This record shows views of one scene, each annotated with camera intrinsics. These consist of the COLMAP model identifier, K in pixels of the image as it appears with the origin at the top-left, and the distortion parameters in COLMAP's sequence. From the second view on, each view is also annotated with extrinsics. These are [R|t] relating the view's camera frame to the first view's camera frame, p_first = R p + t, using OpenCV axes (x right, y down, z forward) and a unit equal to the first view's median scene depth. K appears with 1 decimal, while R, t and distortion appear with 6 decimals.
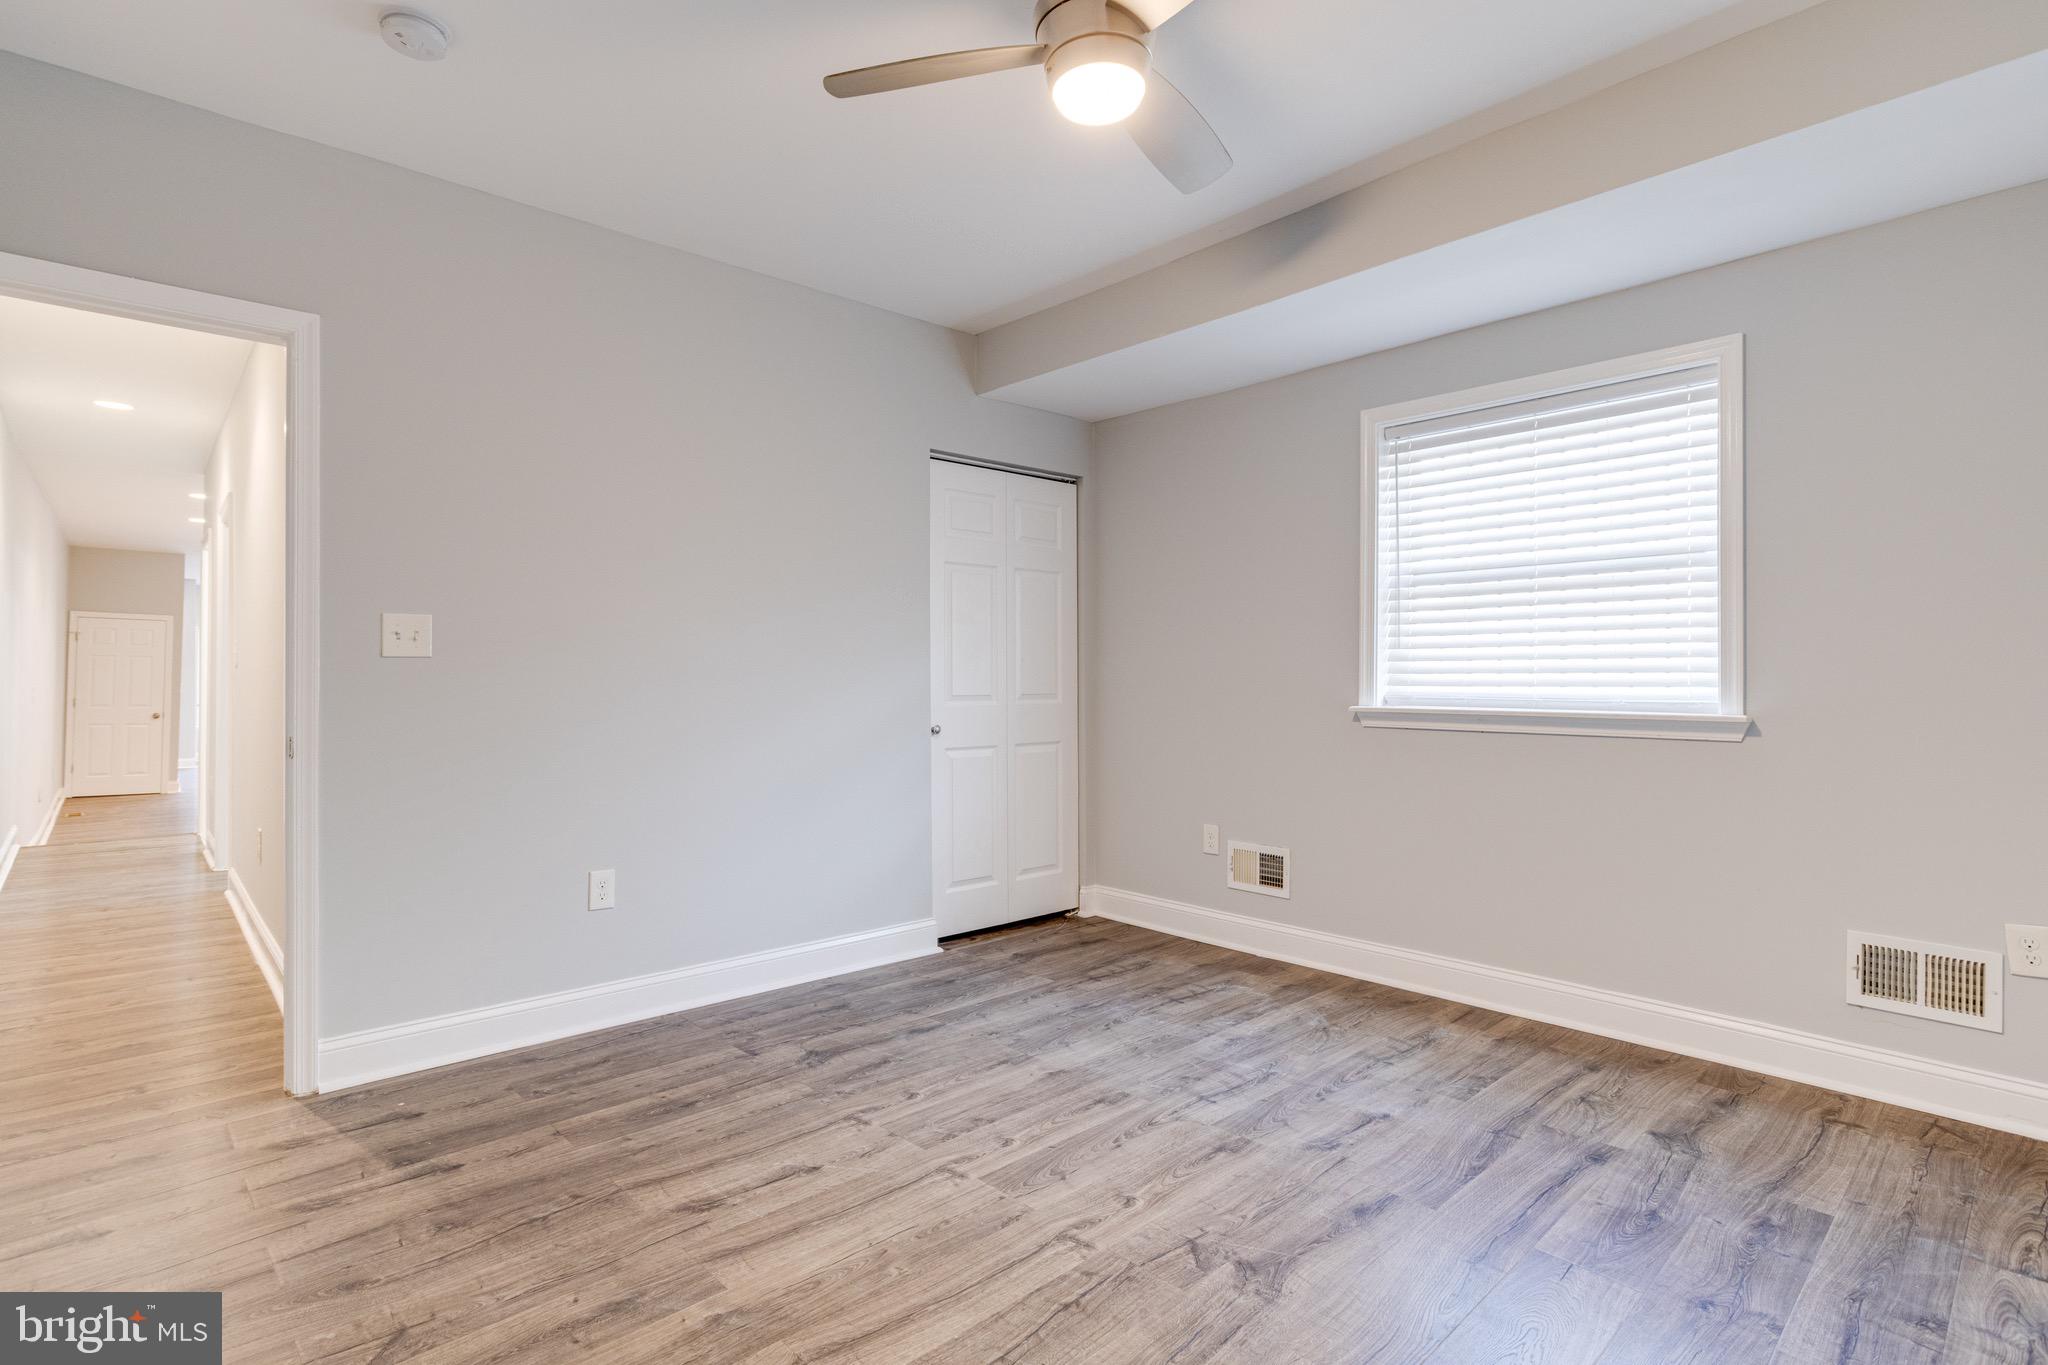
lens RADIAL K [[1011.4, 0, 1022.4], [0, 1011.4, 672.8], [0, 0, 1]] dist [-0.043182, 0.028227]
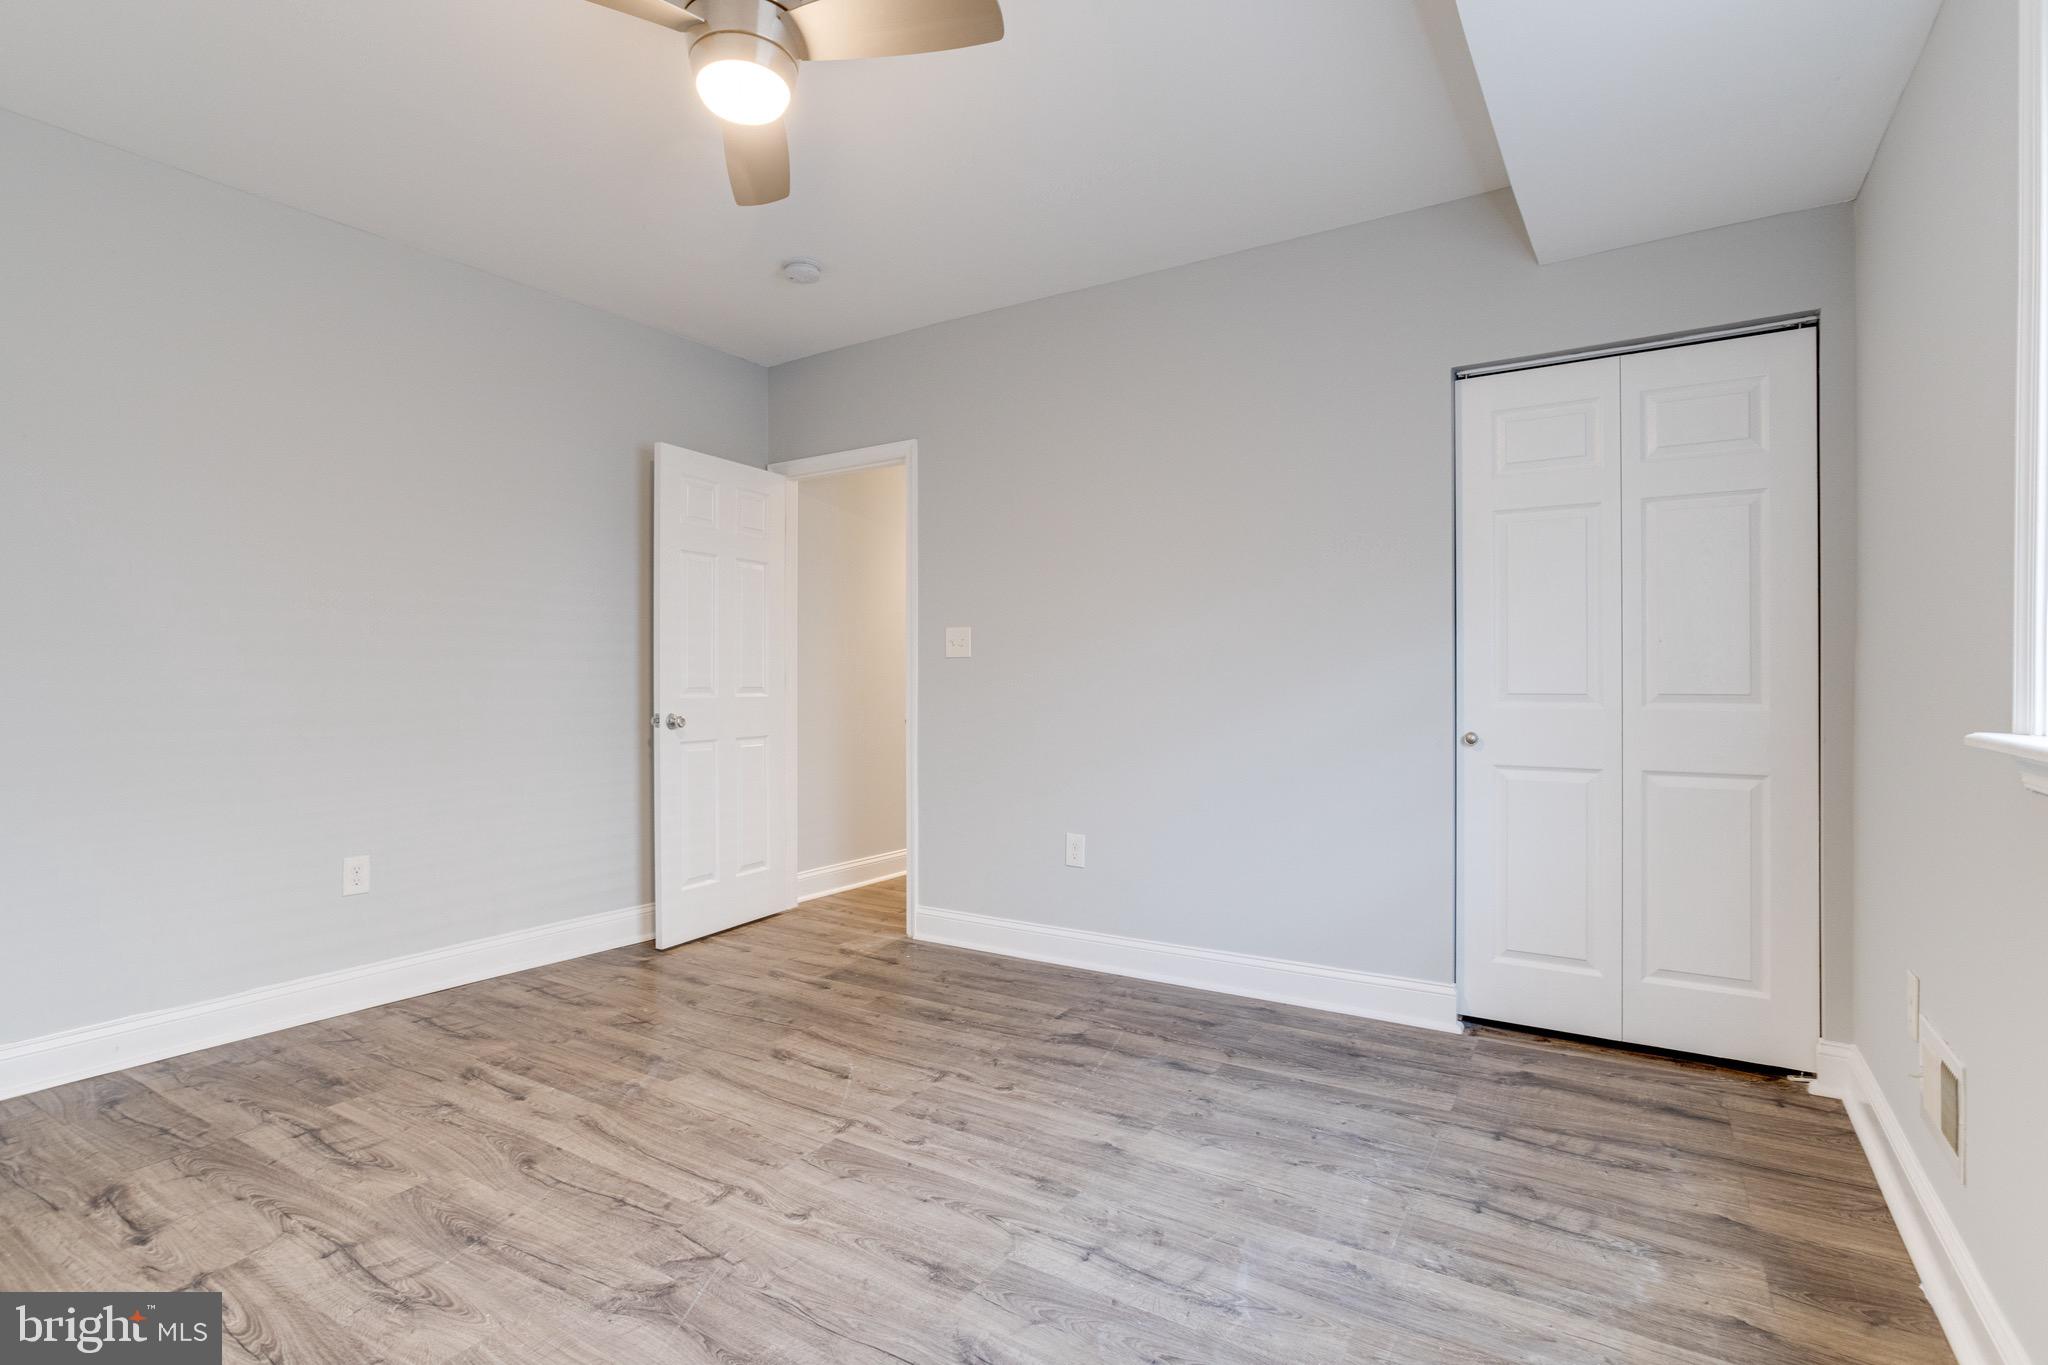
lens RADIAL K [[993.4, 0, 1022.7], [0, 993.4, 675.2], [0, 0, 1]] dist [-0.045321, 0.028848]
pose [[0.246506, -0.005673, -0.969125, 0.738263], [0.009306, 0.999951, -0.003487, 0.011153], [0.969097, -0.008160, 0.246546, 0.675649]]
